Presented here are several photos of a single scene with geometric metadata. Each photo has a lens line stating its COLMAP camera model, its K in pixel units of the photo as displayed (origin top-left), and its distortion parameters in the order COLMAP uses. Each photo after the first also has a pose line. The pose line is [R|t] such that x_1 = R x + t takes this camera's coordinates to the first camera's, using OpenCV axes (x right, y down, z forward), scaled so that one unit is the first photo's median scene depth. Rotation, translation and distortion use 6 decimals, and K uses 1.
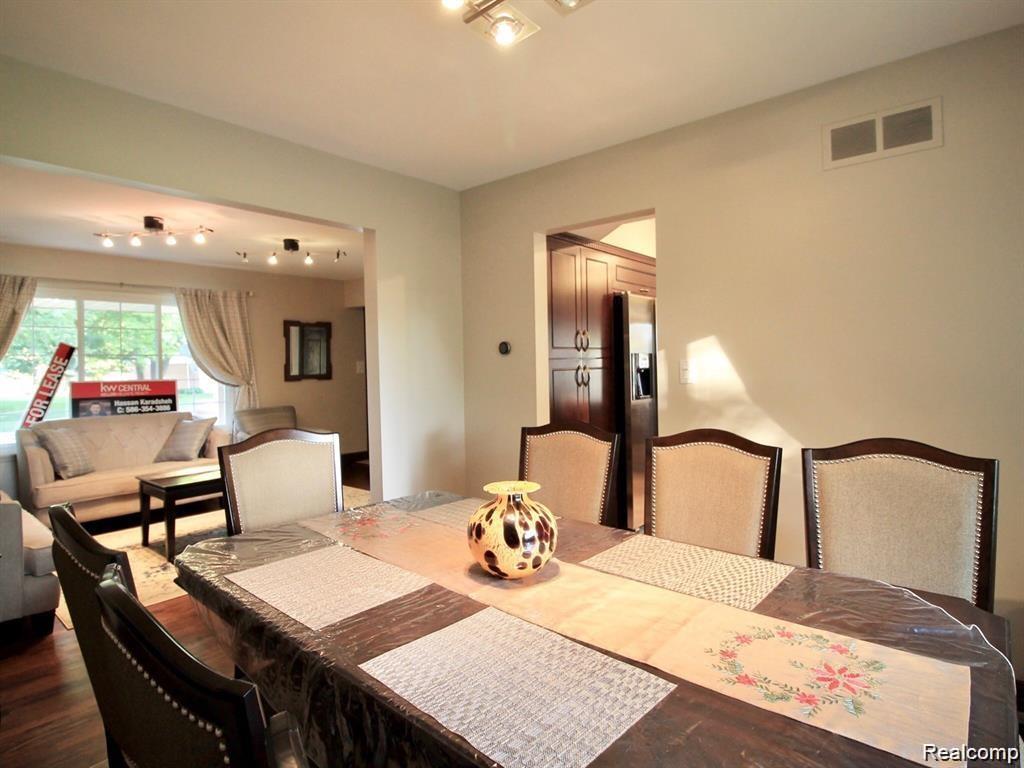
lens RADIAL K [[543.2, 0, 502.4], [0, 543.2, 364.3], [0, 0, 1]] dist [0.002253, -0.014194]
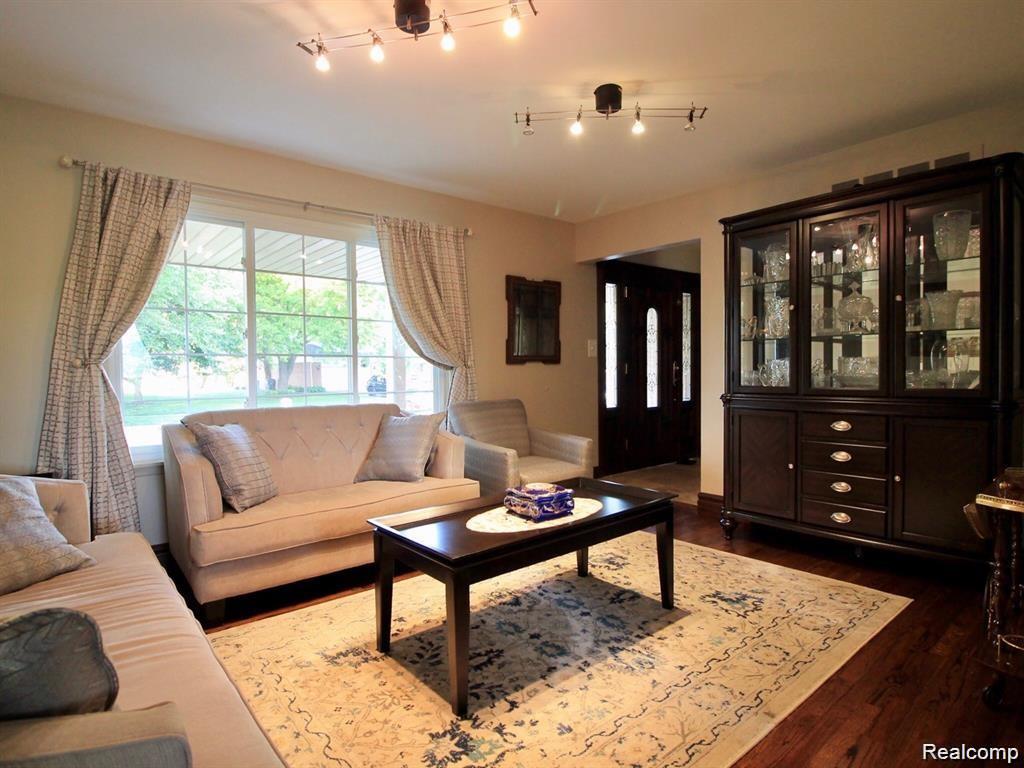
lens RADIAL K [[543.2, 0, 503.4], [0, 543.2, 385.3], [0, 0, 1]] dist [0.002253, -0.014194]
pose [[0.985078, 0.015416, -0.171414, -0.361401], [-0.010075, 0.999438, 0.031980, 0.046048], [0.171811, -0.029776, 0.984680, 0.399932]]
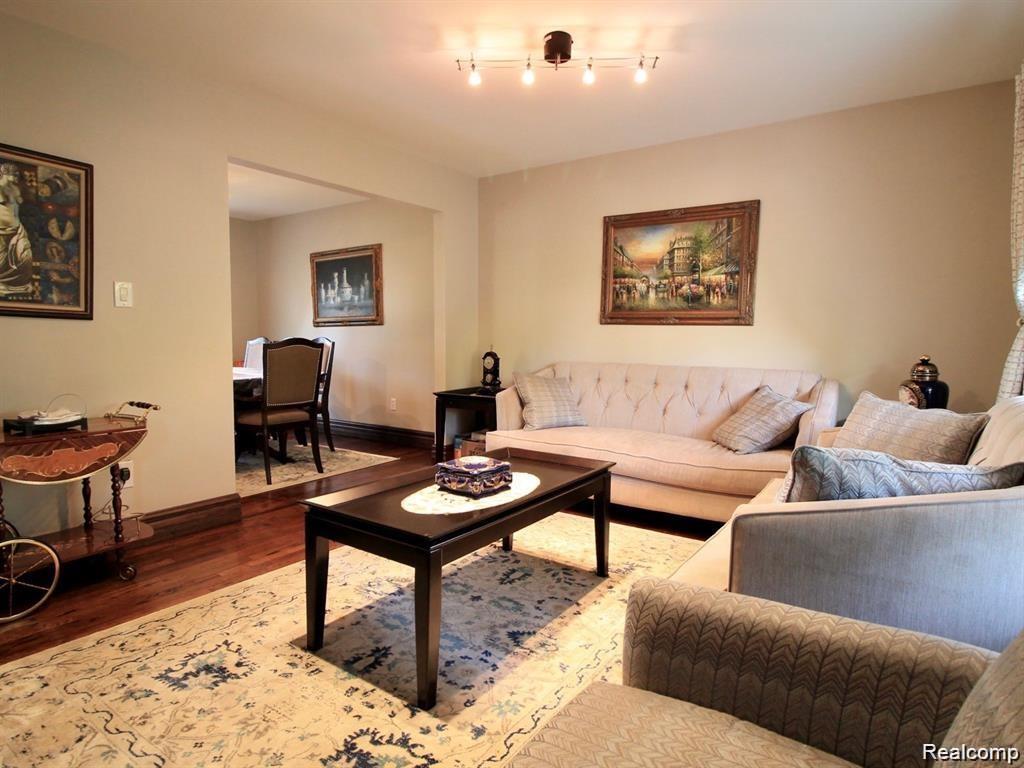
lens RADIAL K [[583.9, 0, 513.8], [0, 583.9, 379.4], [0, 0, 1]] dist [-0.003764, -0.007607]
pose [[-0.993635, 0.021587, -0.110557, -0.389698], [0.012625, 0.996623, 0.081133, 0.048482], [0.111935, 0.079221, -0.990553, 1.270400]]
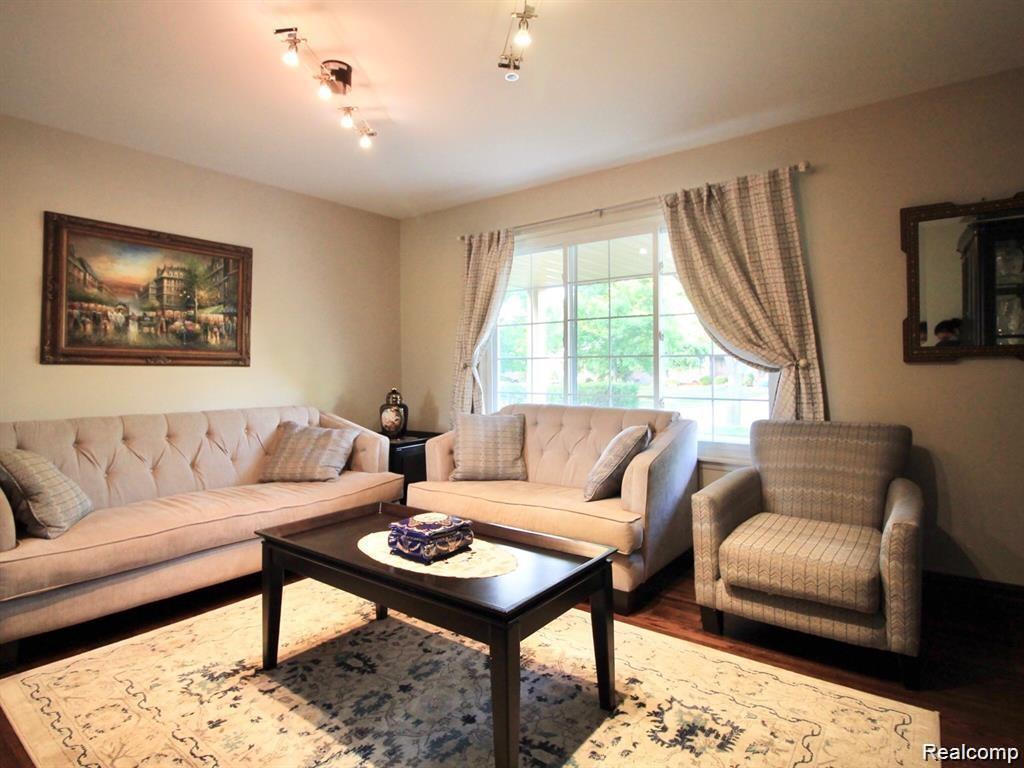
lens RADIAL K [[543.2, 0, 531.8], [0, 543.2, 363.1], [0, 0, 1]] dist [0.002253, -0.014194]
pose [[0.085682, 0.006334, -0.996302, -0.035094], [0.003006, 0.999974, 0.006615, 0.035960], [0.996318, -0.003562, 0.085661, 0.877477]]
